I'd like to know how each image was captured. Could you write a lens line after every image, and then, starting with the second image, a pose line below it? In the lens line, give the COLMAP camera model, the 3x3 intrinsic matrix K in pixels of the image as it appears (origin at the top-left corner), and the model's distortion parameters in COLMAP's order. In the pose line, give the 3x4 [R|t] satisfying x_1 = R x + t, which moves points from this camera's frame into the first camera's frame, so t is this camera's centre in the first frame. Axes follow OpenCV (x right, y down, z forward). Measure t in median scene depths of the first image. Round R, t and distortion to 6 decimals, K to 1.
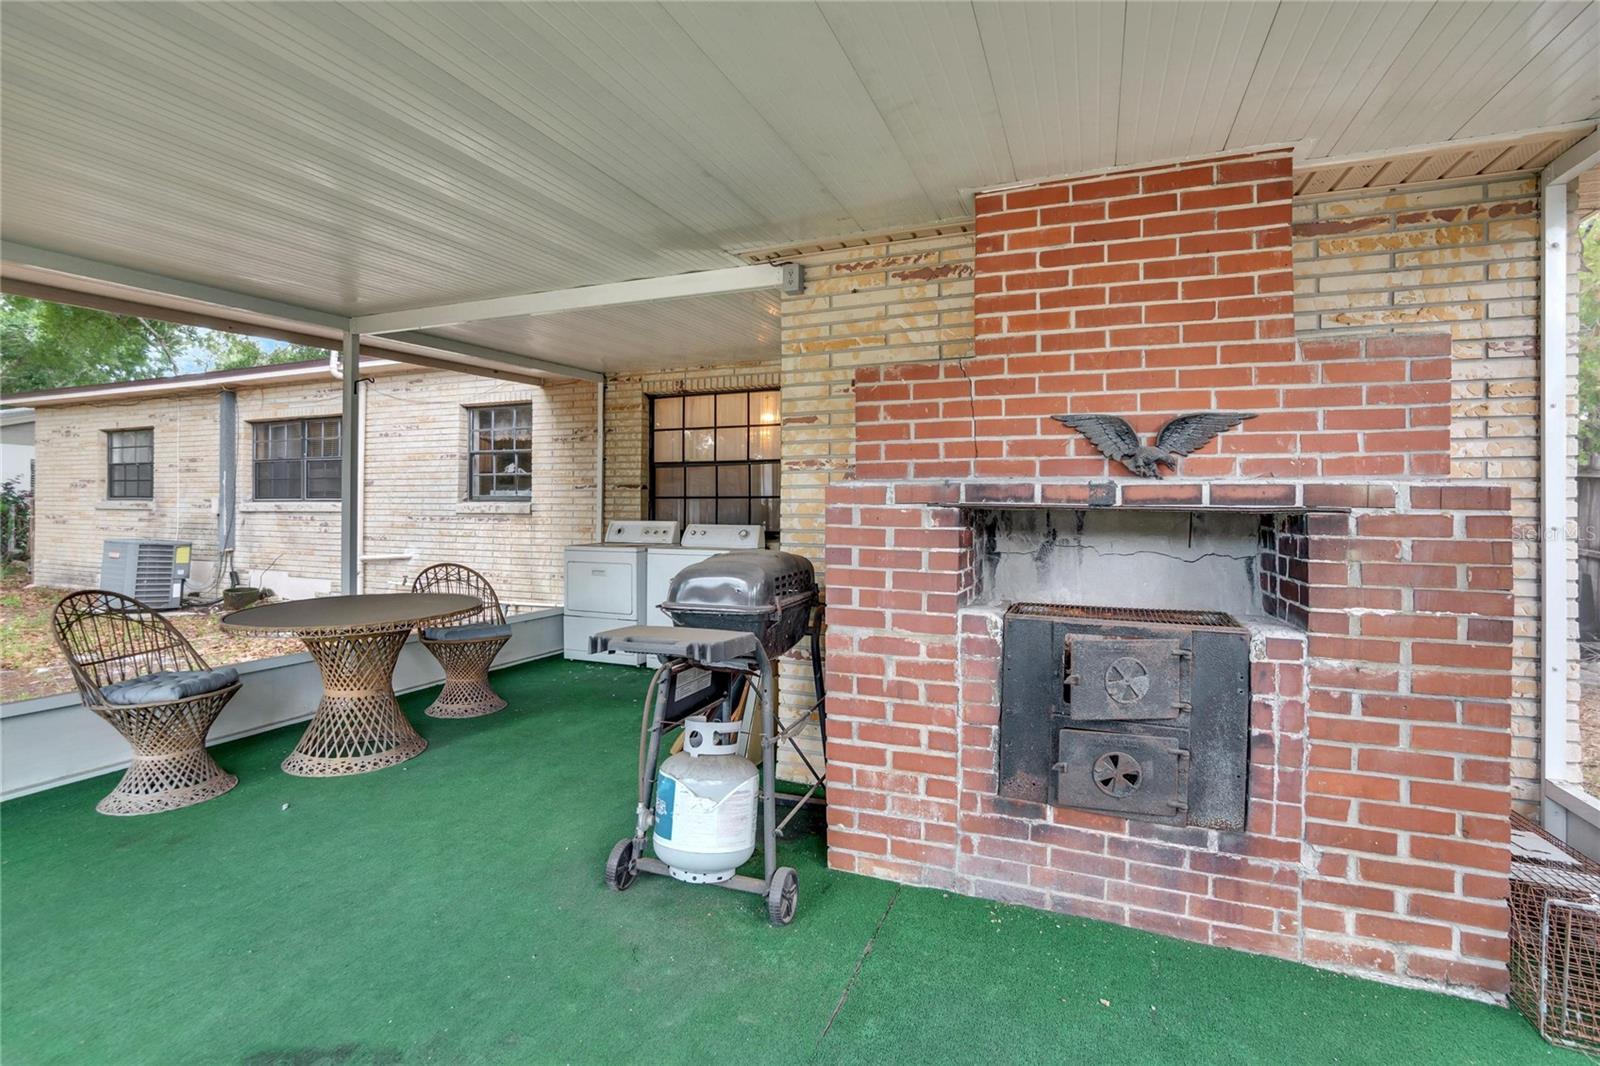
lens RADIAL K [[721.3, 0, 799.6], [0, 721.3, 506.9], [0, 0, 1]] dist [-0.043926, 0.010830]
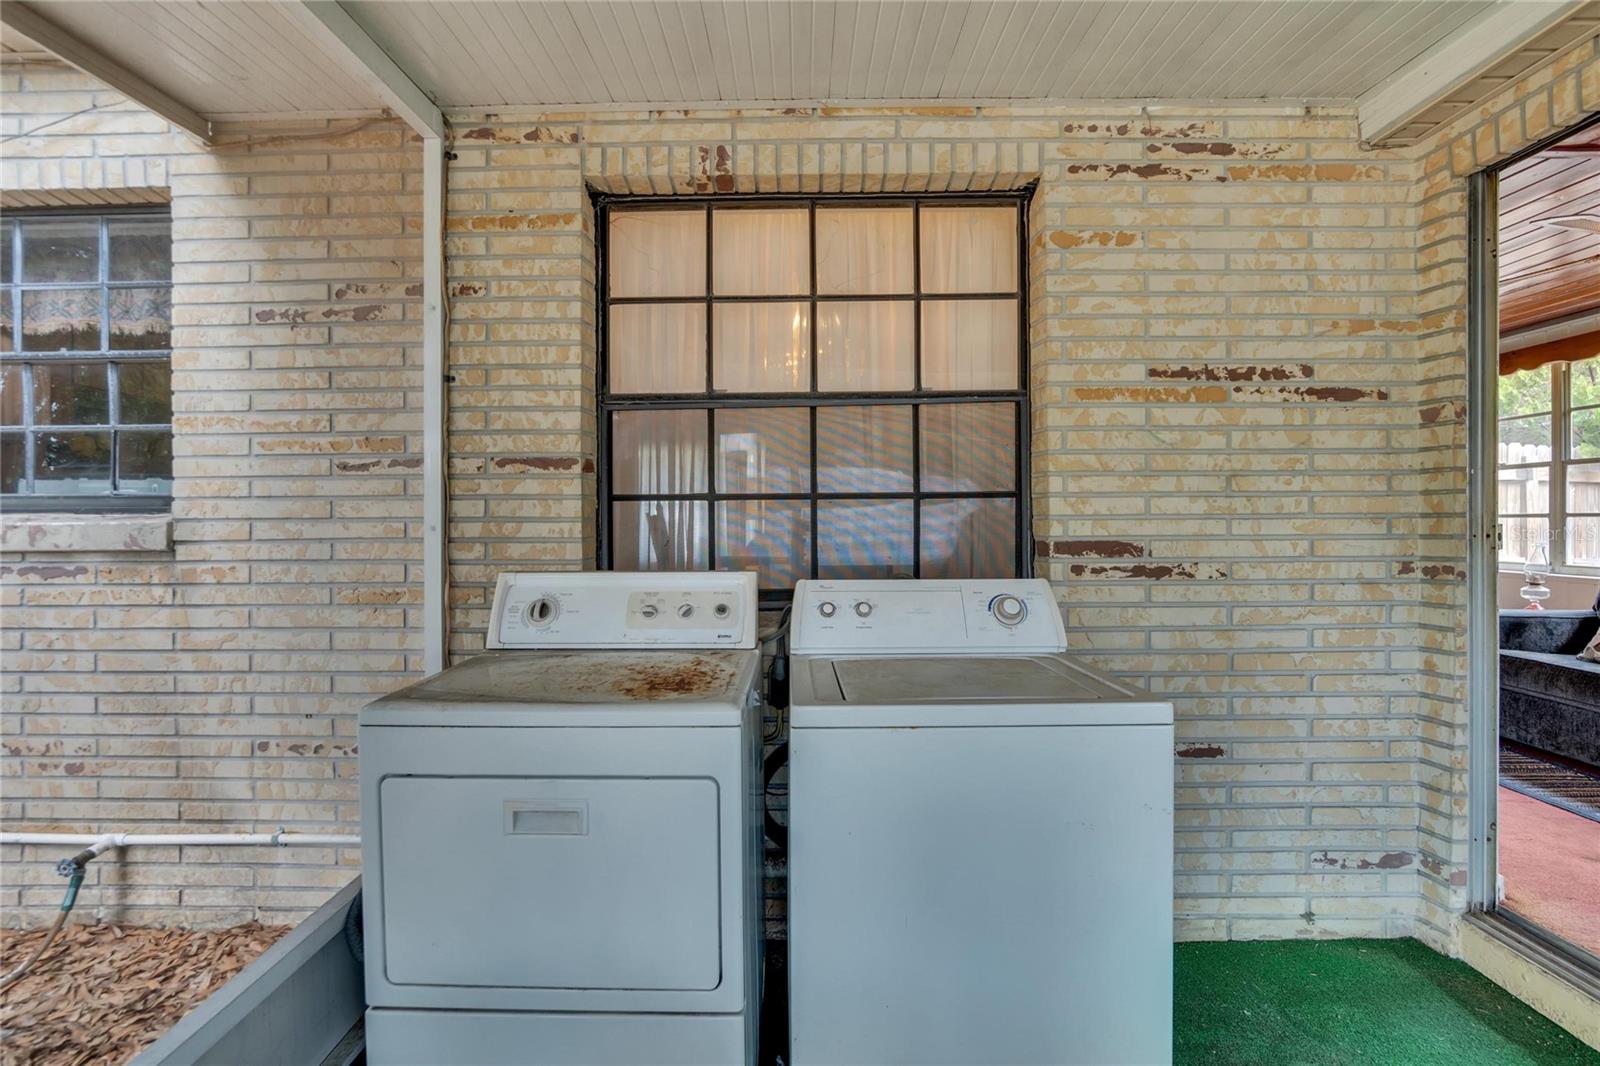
lens RADIAL K [[725.6, 0, 803.5], [0, 725.6, 506.4], [0, 0, 1]] dist [-0.018416, 0.000404]
pose [[0.934993, -0.013278, 0.354418, -0.240444], [0.009345, 0.999874, 0.012805, -0.011827], [-0.354543, -0.008661, 0.934999, 0.646848]]
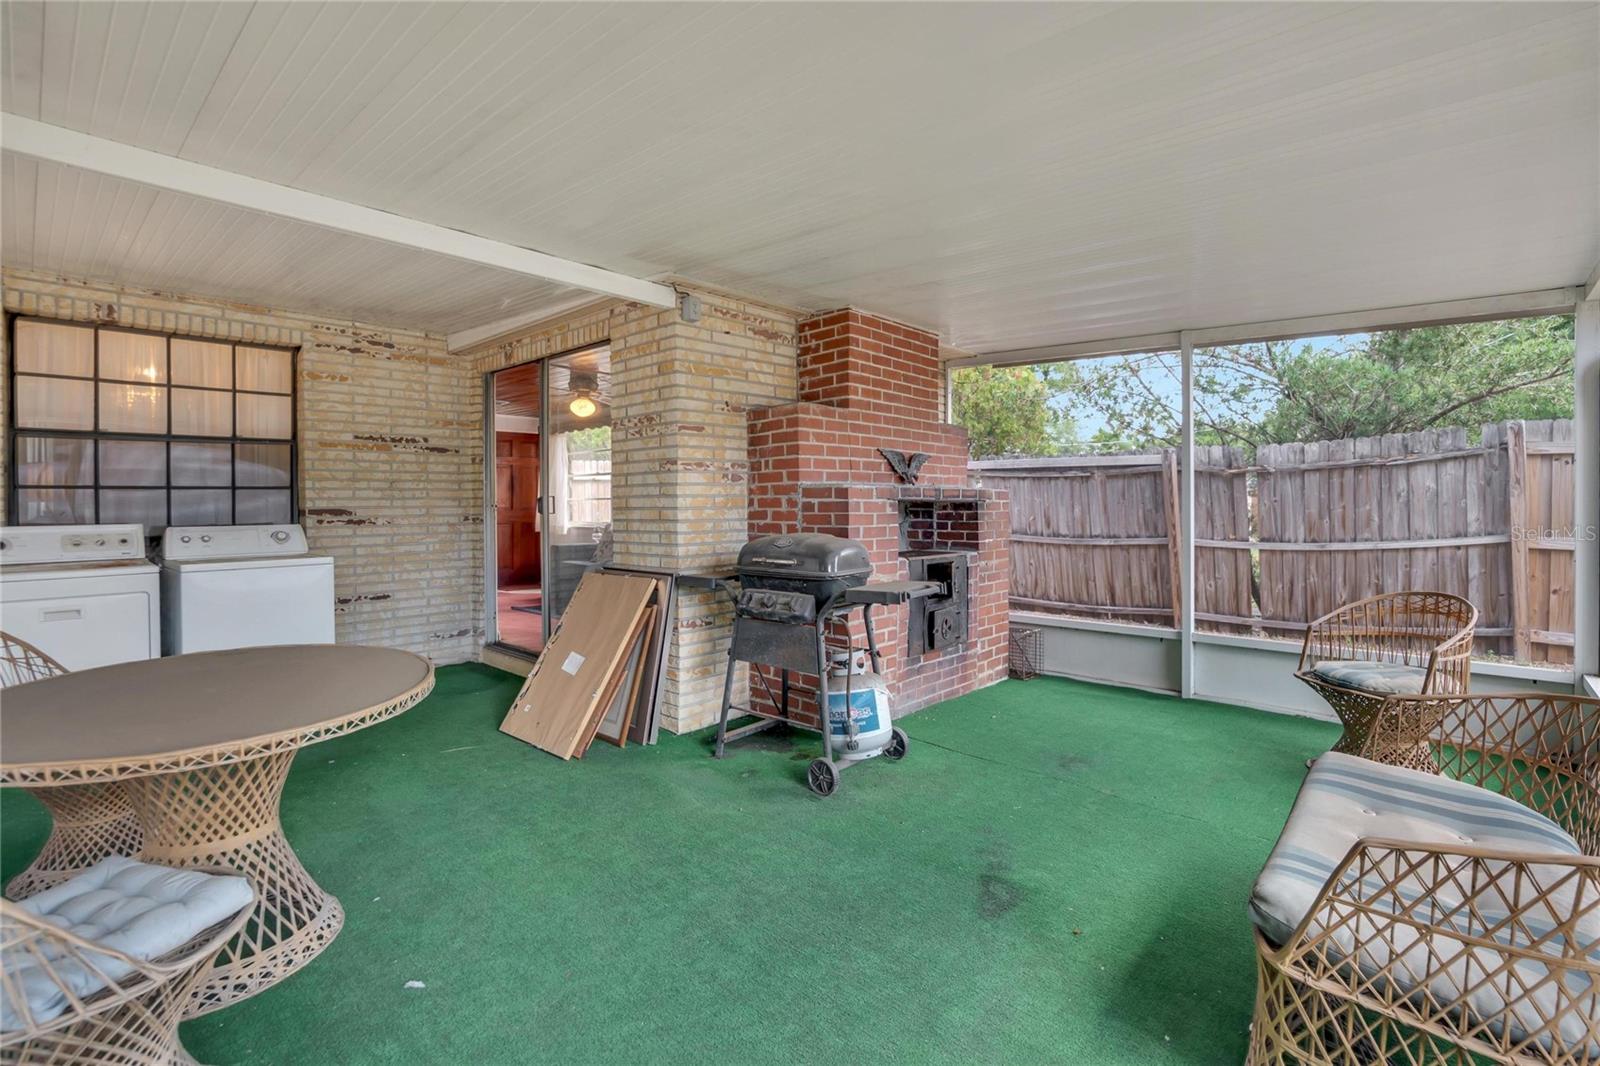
lens RADIAL K [[721.3, 0, 799.6], [0, 721.3, 506.9], [0, 0, 1]] dist [-0.043926, 0.010830]
pose [[0.361968, -0.017207, 0.932032, -0.505204], [0.001837, 0.999841, 0.017745, -0.005282], [-0.932189, -0.004711, 0.361942, 0.192534]]
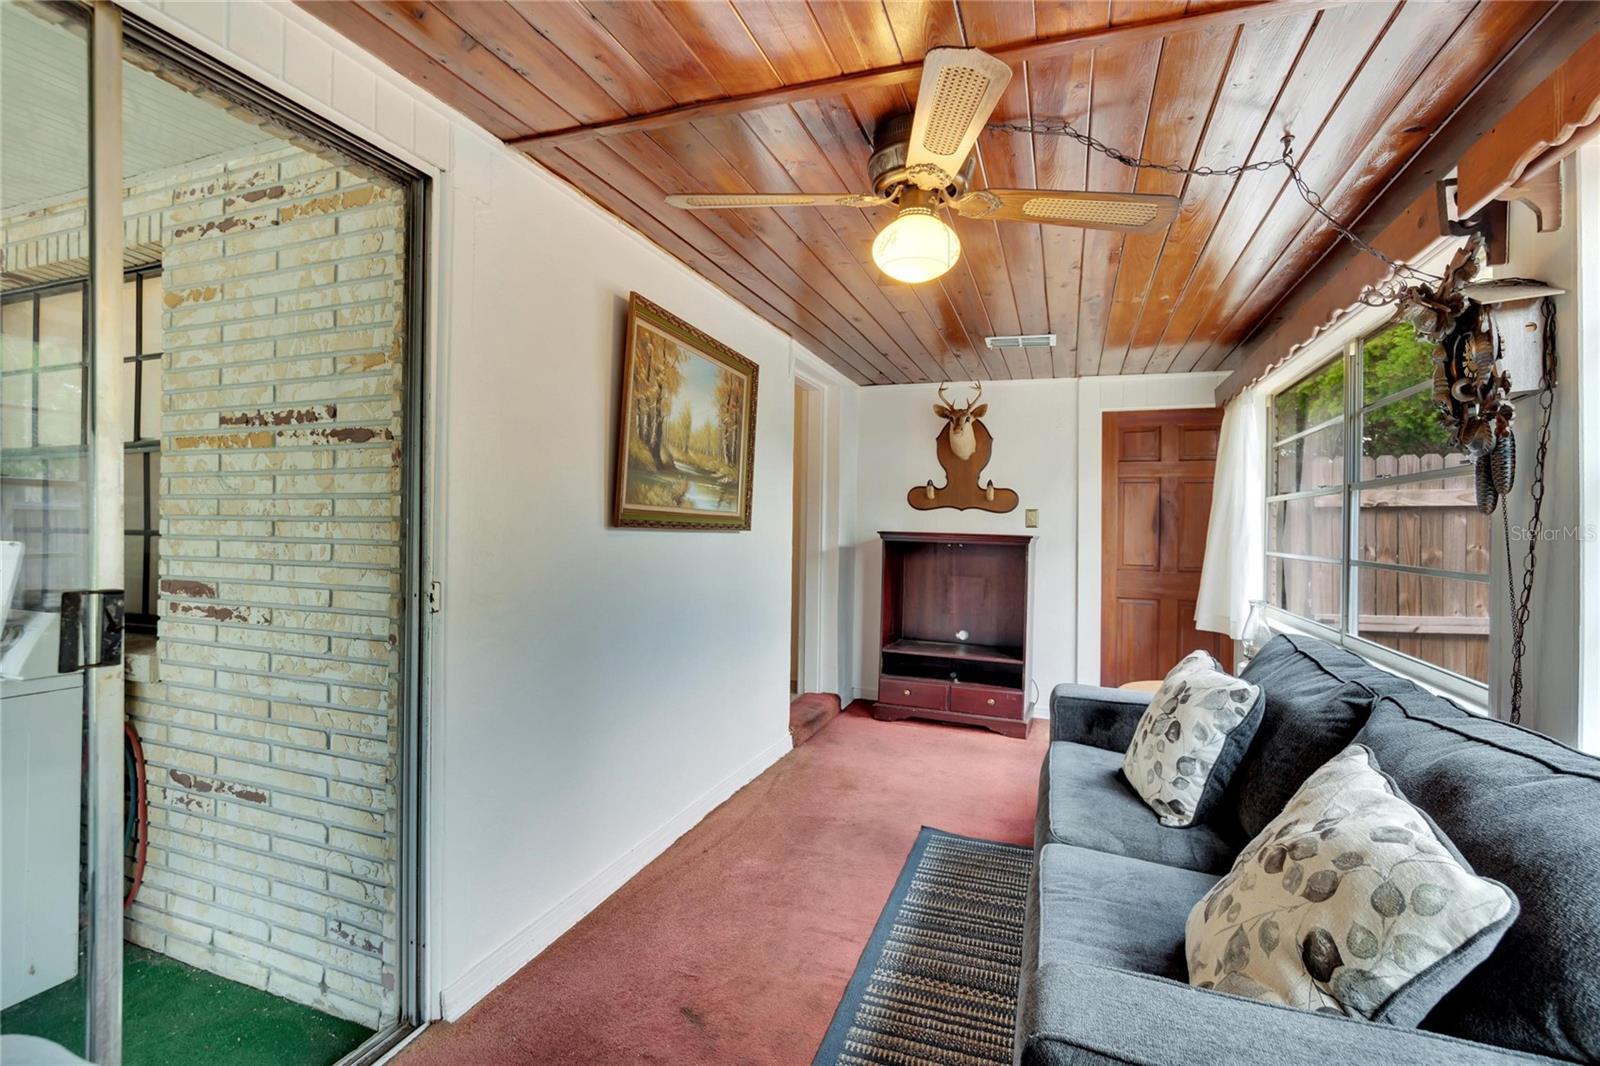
lens RADIAL K [[725.6, 0, 803.5], [0, 725.6, 506.4], [0, 0, 1]] dist [-0.018416, 0.000404]
pose [[0.999817, -0.004644, 0.018565, 0.278891], [0.004554, 0.999978, 0.004860, -0.026583], [-0.018587, -0.004774, 0.999816, 0.558590]]
